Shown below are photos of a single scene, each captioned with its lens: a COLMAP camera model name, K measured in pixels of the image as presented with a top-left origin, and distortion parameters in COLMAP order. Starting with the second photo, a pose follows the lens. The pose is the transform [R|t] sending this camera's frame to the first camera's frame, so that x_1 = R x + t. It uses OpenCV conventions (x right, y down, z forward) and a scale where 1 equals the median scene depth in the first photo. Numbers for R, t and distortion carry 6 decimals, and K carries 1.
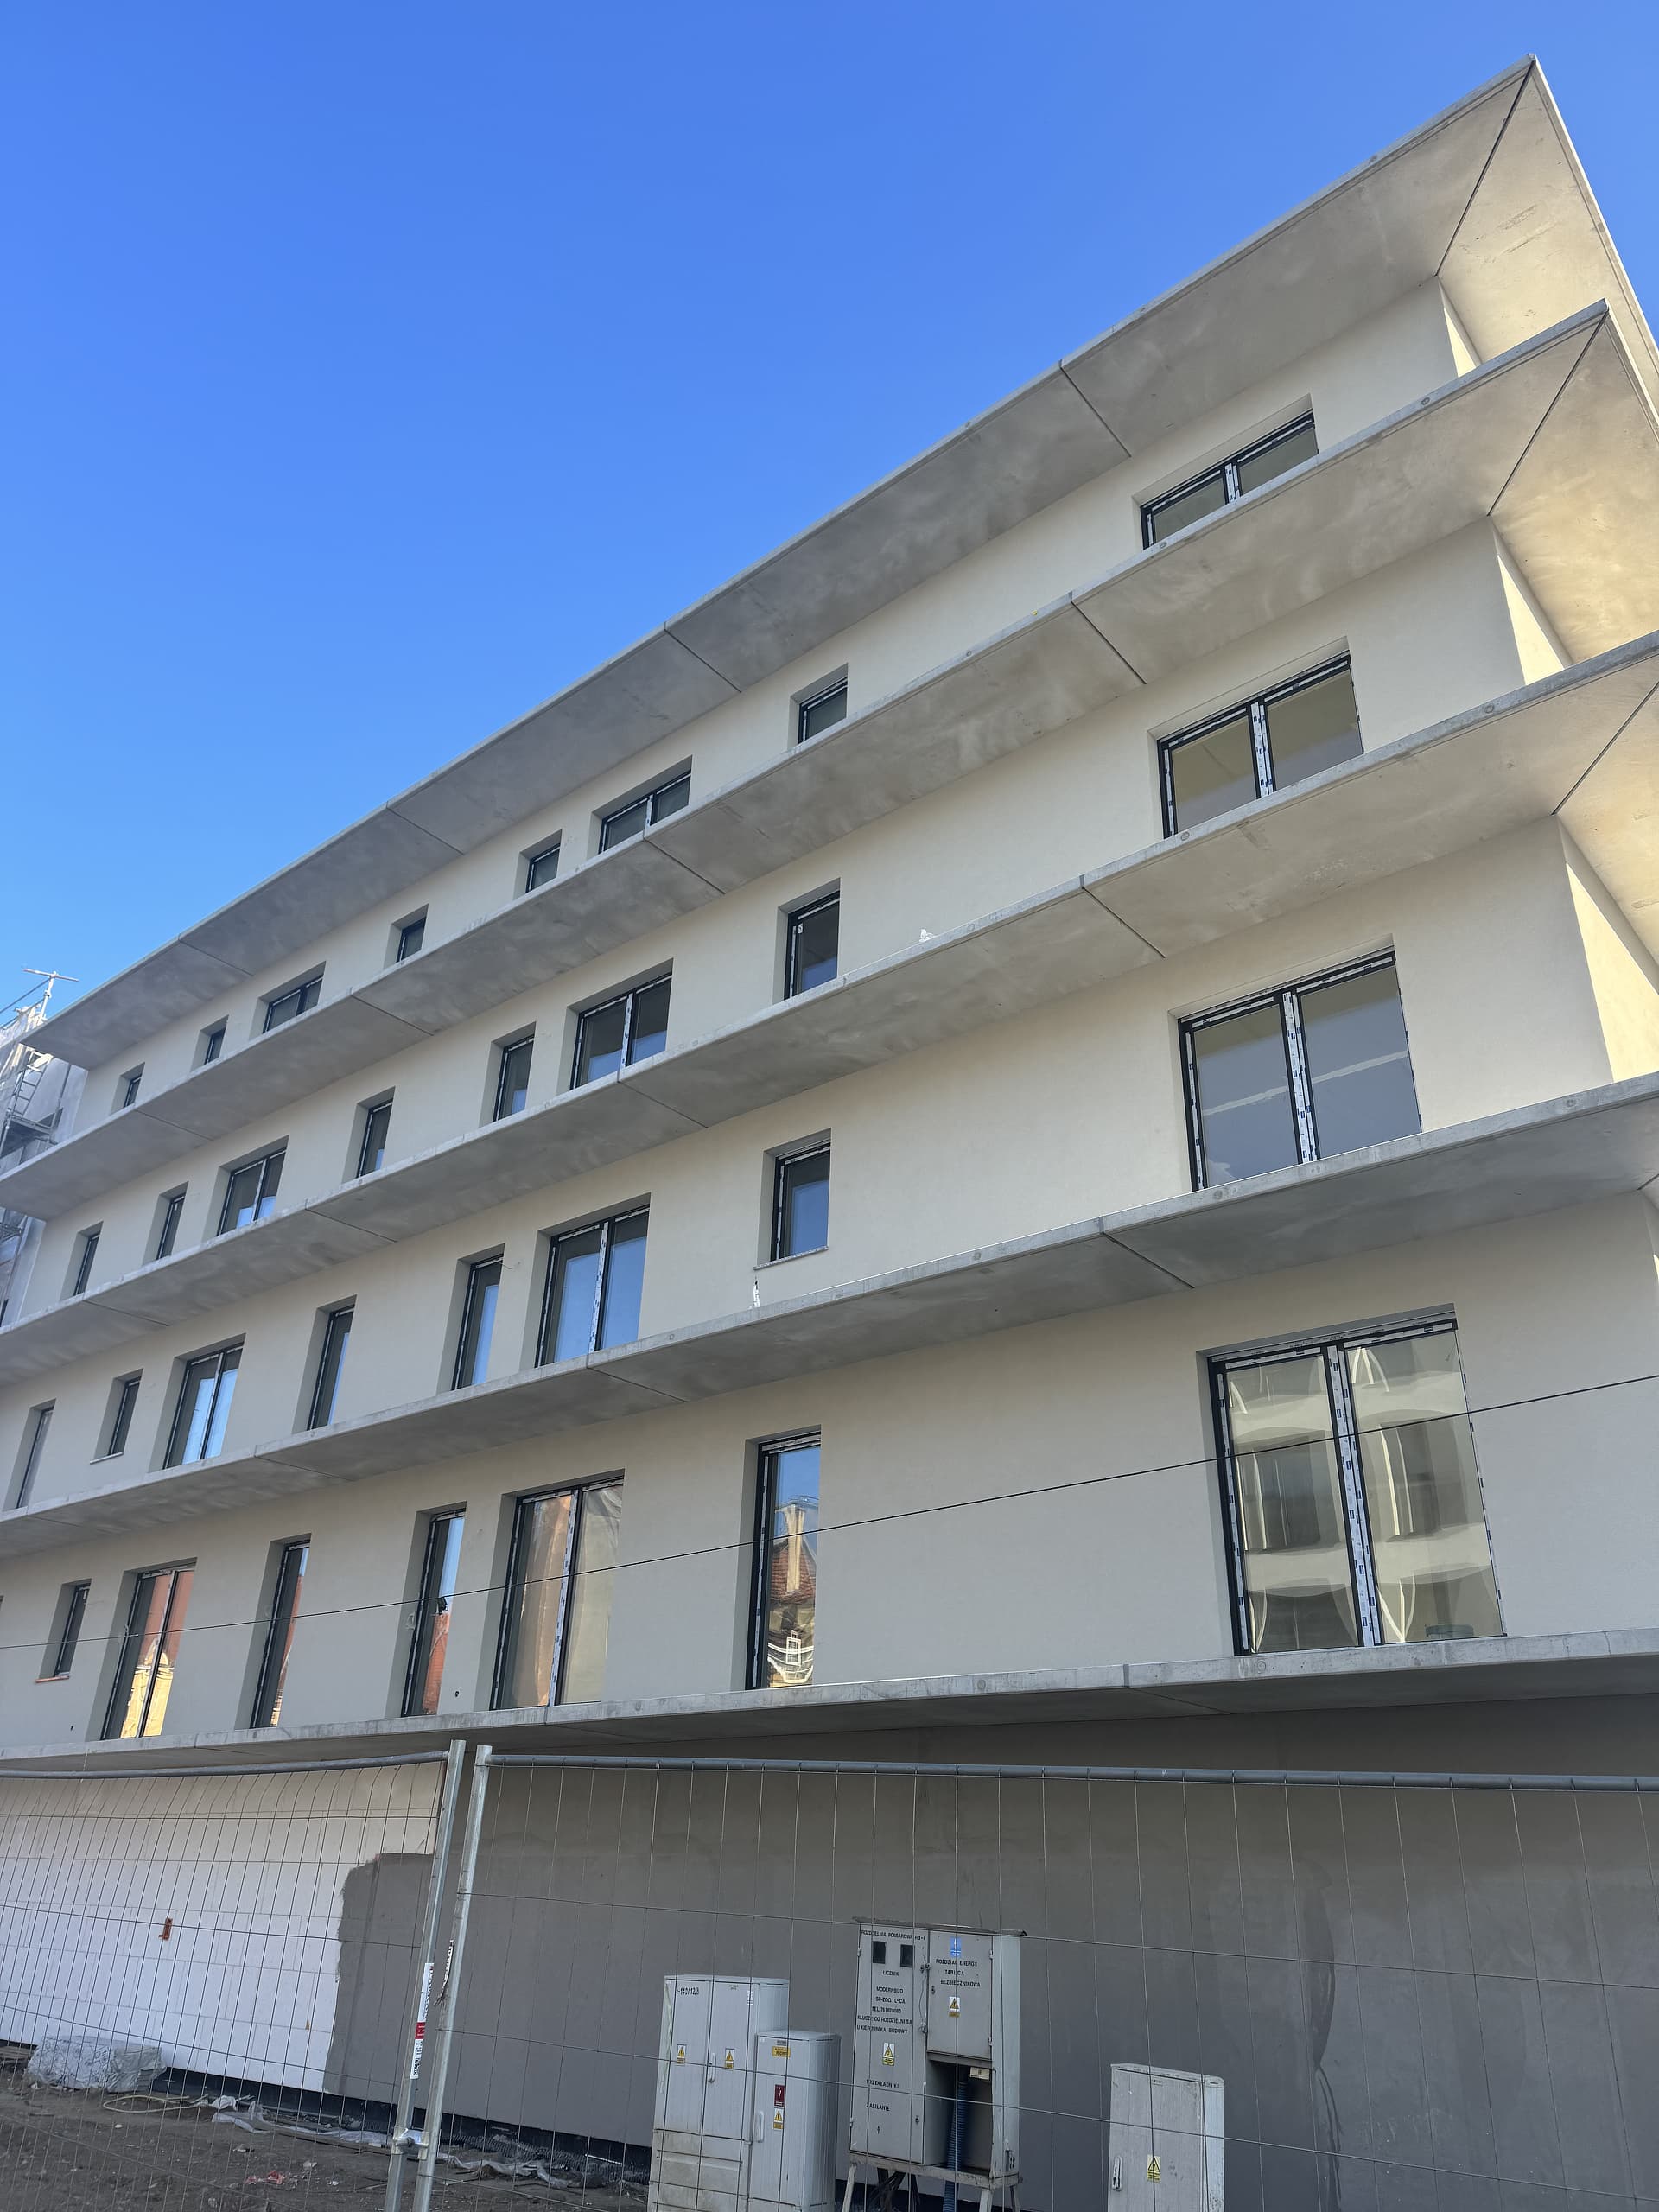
lens RADIAL K [[1580.7, 0, 815.0], [0, 1580.7, 1117.2], [0, 0, 1]] dist [0.055634, -0.060026]
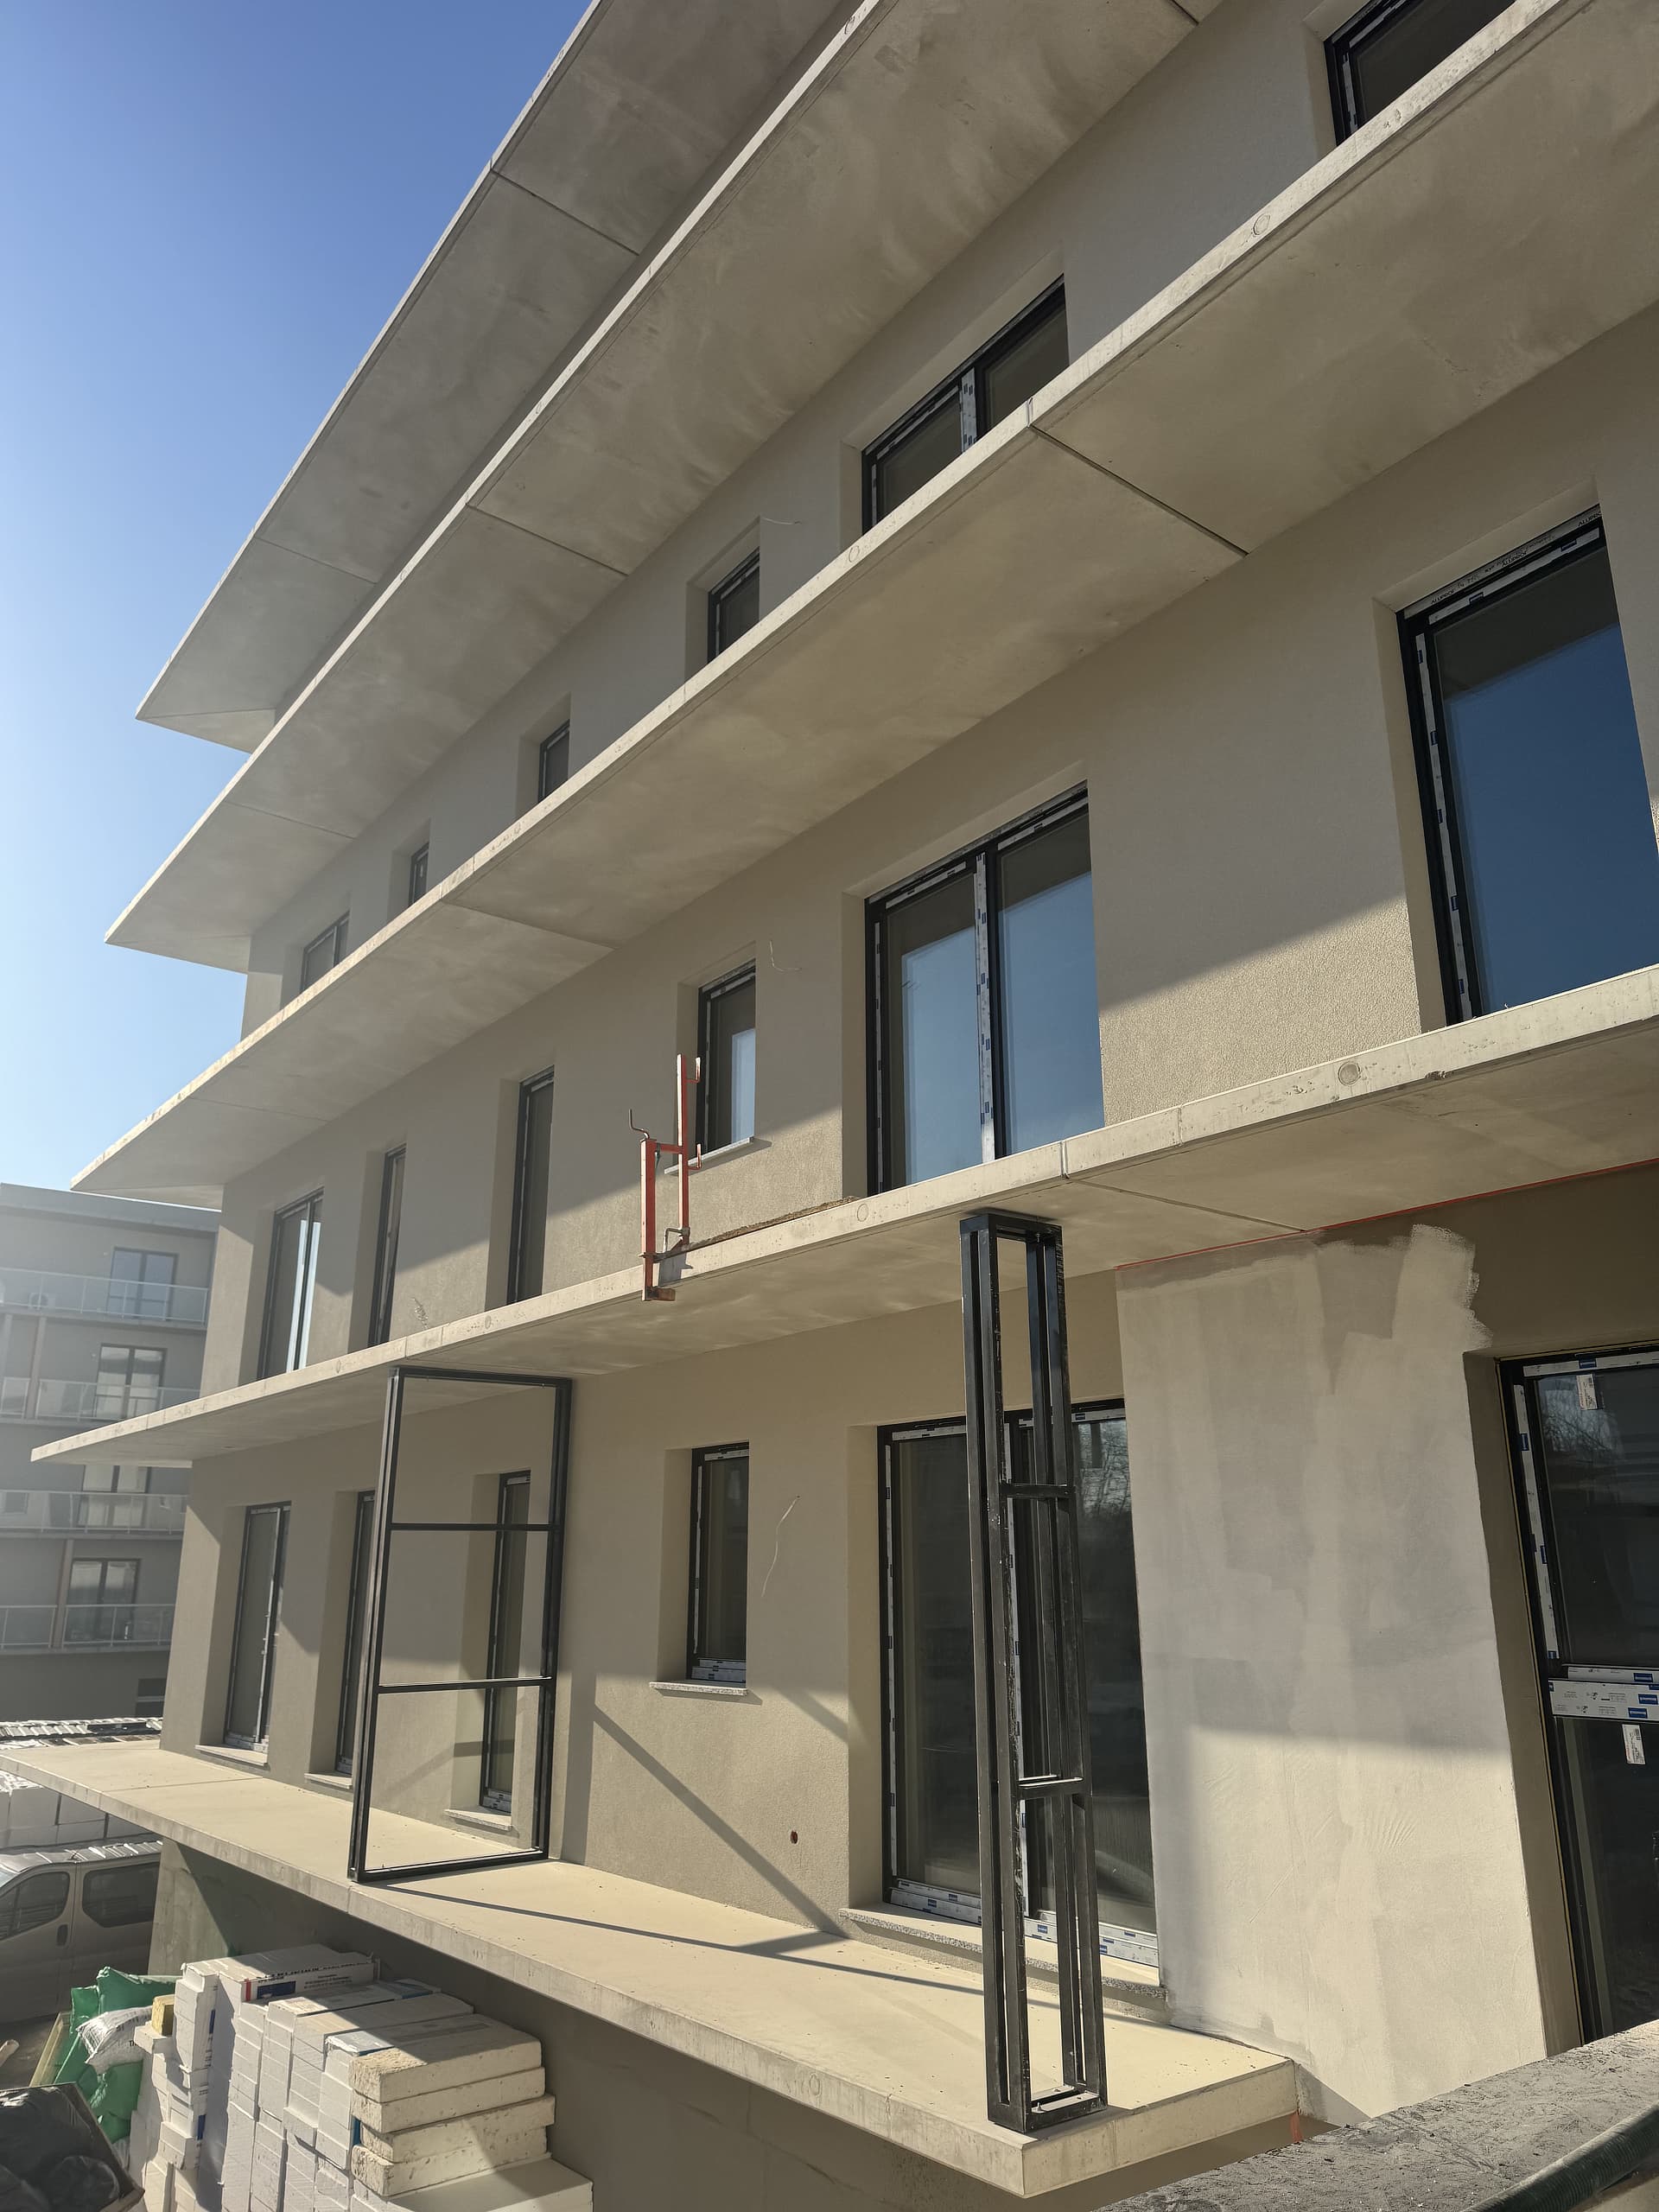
lens RADIAL K [[1580.7, 0, 828.3], [0, 1580.7, 1122.1], [0, 0, 1]] dist [0.055634, -0.060026]
pose [[0.965635, -0.102135, -0.238991, -0.073009], [0.149961, 0.969993, 0.191377, 0.046193], [0.212273, -0.220640, 0.951976, 0.535421]]
